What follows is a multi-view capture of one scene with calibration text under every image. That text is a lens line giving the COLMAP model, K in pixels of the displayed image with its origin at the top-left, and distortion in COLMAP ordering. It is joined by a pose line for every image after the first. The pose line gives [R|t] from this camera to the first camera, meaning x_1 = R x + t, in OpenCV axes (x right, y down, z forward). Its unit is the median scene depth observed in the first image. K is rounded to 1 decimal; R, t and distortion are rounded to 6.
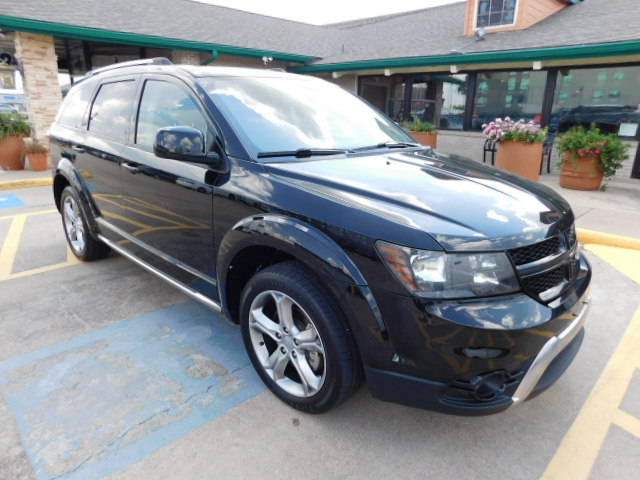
lens RADIAL K [[423.2, 0, 319.6], [0, 423.2, 236.9], [0, 0, 1]] dist [-0.061453, 0.045591]
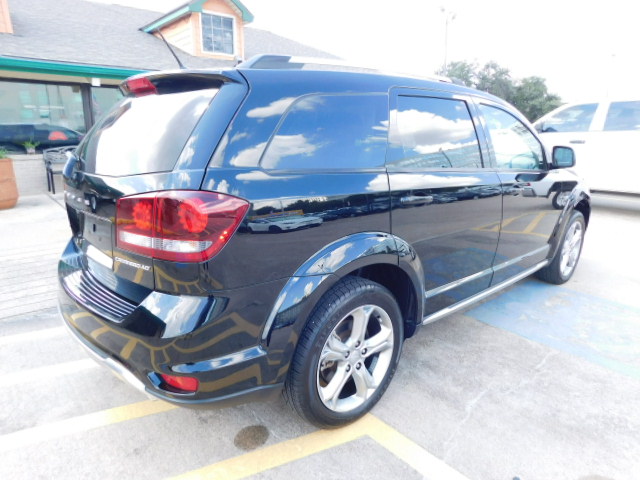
lens RADIAL K [[423.2, 0, 318.7], [0, 423.2, 239.4], [0, 0, 1]] dist [-0.061453, 0.045591]
pose [[0.079614, -0.265260, 0.960884, -0.449905], [0.285287, 0.929687, 0.233010, -0.129241], [-0.955130, 0.255577, 0.149691, 0.398353]]
